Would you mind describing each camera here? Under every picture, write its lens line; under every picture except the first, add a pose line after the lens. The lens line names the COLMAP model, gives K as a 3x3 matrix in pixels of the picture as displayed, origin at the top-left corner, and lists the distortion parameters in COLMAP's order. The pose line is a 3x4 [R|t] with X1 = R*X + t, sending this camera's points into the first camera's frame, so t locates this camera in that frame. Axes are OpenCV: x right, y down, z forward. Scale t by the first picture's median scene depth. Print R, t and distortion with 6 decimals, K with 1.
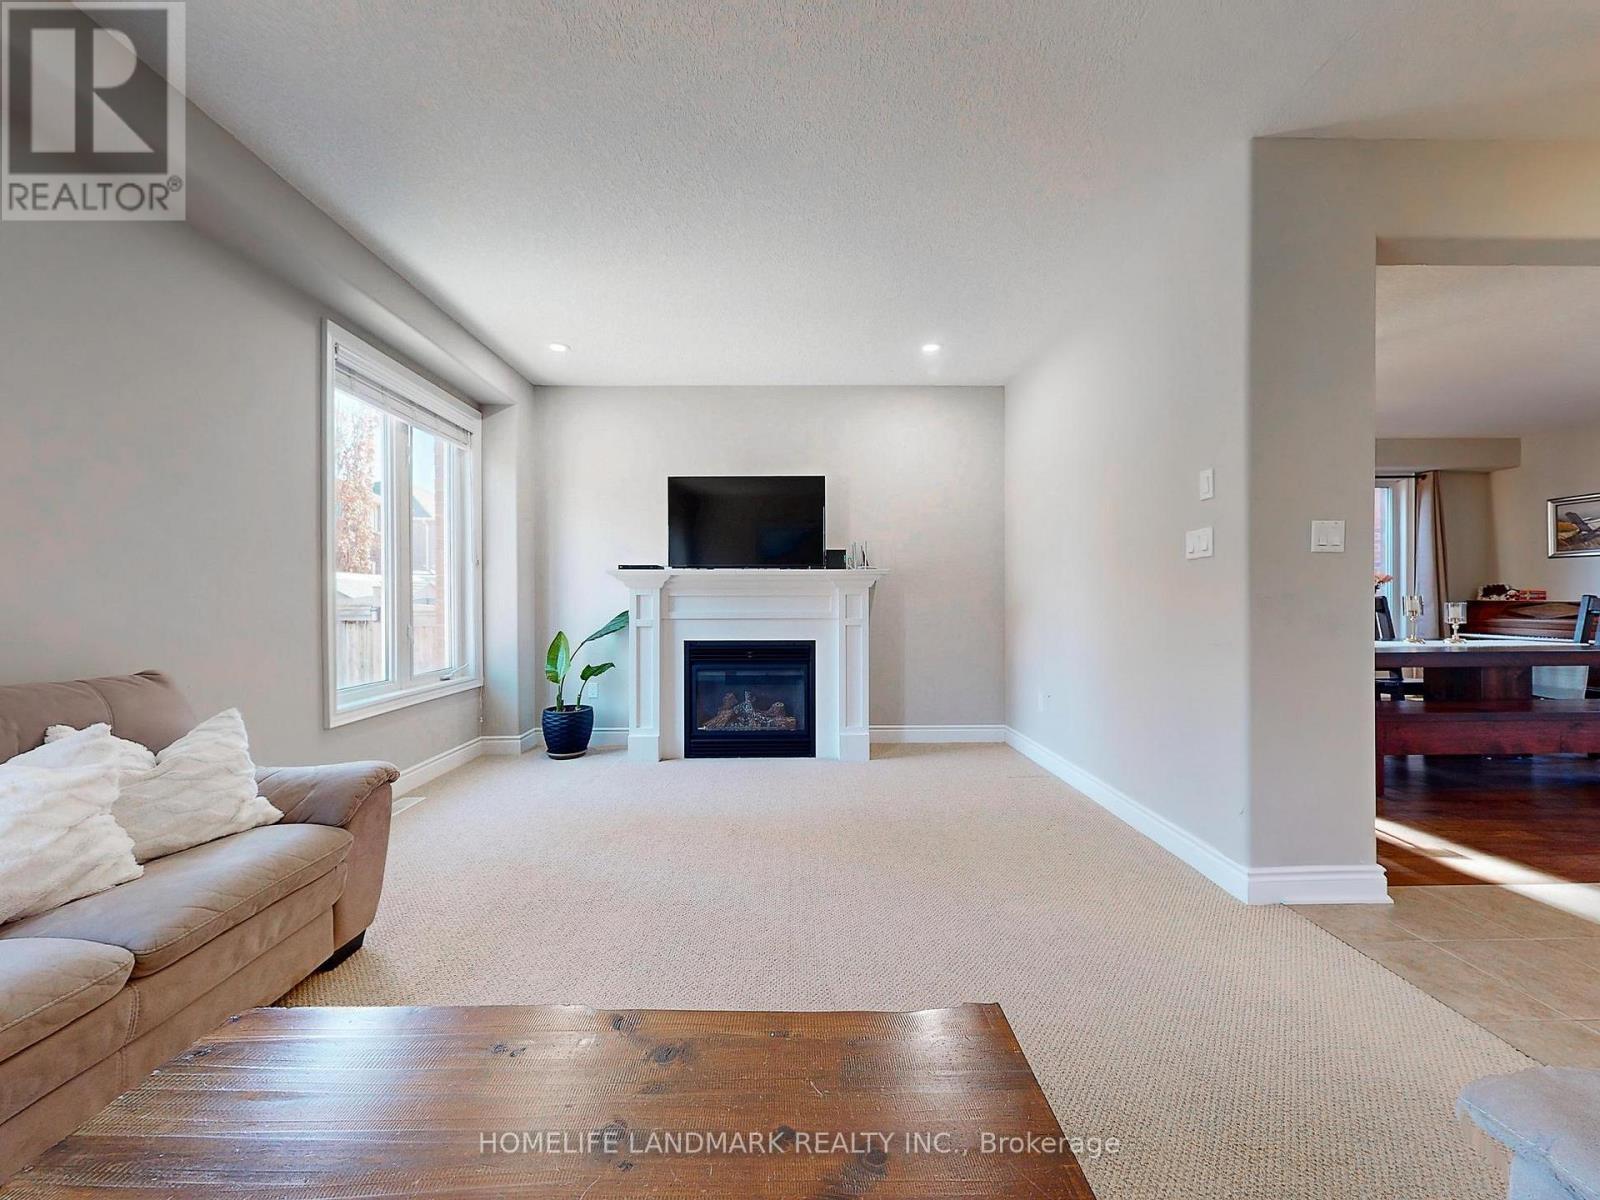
lens RADIAL K [[544.0, 0, 784.9], [0, 544.0, 603.5], [0, 0, 1]] dist [-0.001033, 0.000068]
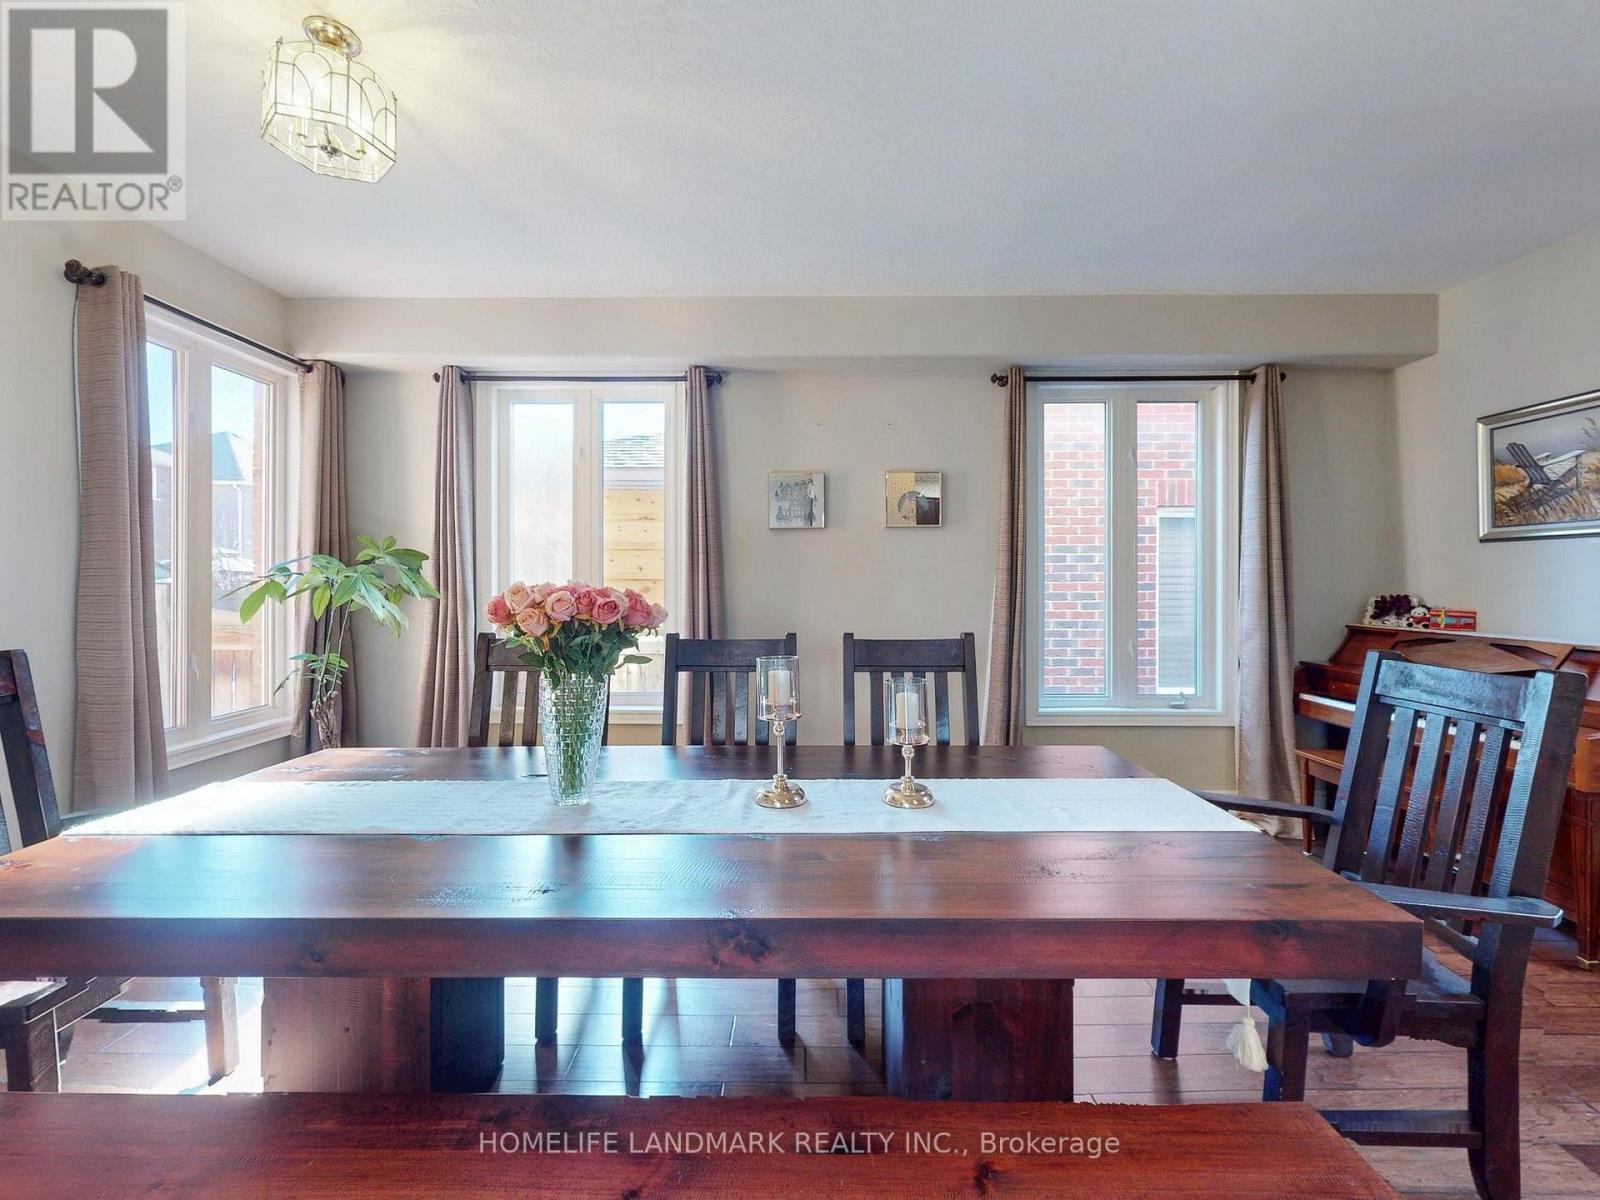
lens RADIAL K [[634.6, 0, 803.1], [0, 634.6, 587.6], [0, 0, 1]] dist [-0.002158, 0.000195]
pose [[0.999859, 0.009936, -0.013527, 1.075355], [-0.010010, 0.999935, -0.005440, -0.045678], [0.013472, 0.005575, 0.999894, 0.575142]]
